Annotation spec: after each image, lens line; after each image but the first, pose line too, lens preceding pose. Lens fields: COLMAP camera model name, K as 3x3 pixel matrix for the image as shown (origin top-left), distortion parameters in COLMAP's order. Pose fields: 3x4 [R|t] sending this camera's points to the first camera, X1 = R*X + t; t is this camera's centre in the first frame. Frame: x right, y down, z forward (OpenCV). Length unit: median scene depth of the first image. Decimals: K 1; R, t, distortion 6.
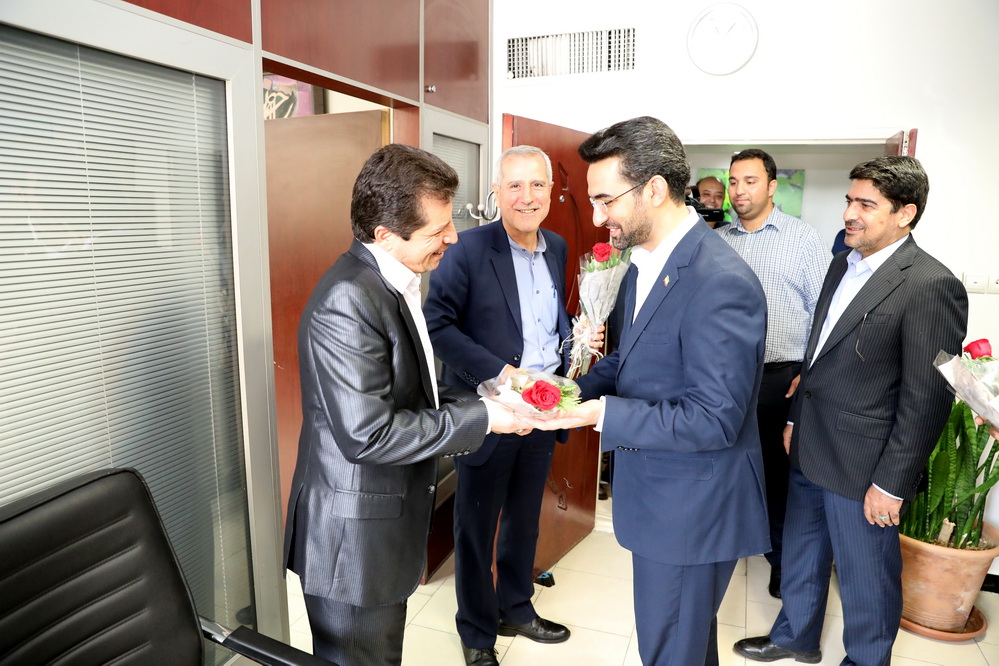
lens RADIAL K [[681.6, 0, 503.1], [0, 681.6, 332.5], [0, 0, 1]] dist [-0.100049, 0.076334]
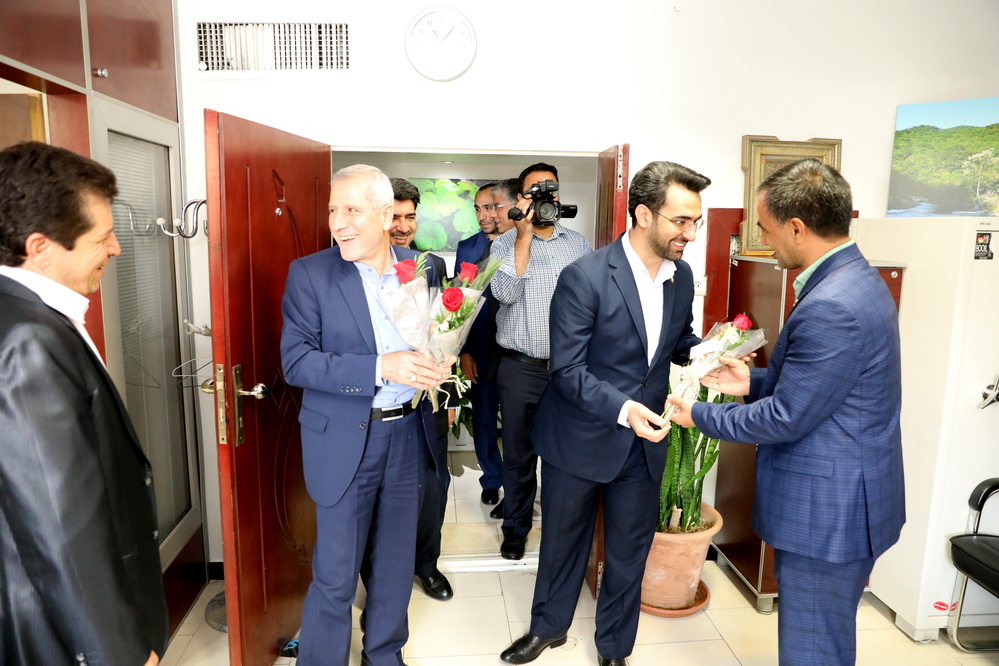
lens RADIAL K [[681.6, 0, 500.3], [0, 681.6, 332.3], [0, 0, 1]] dist [-0.100049, 0.076334]
pose [[0.905471, -0.069654, 0.418653, -0.024511], [0.075414, 0.997148, 0.002796, -0.022309], [-0.417654, 0.029041, 0.908142, 0.095740]]
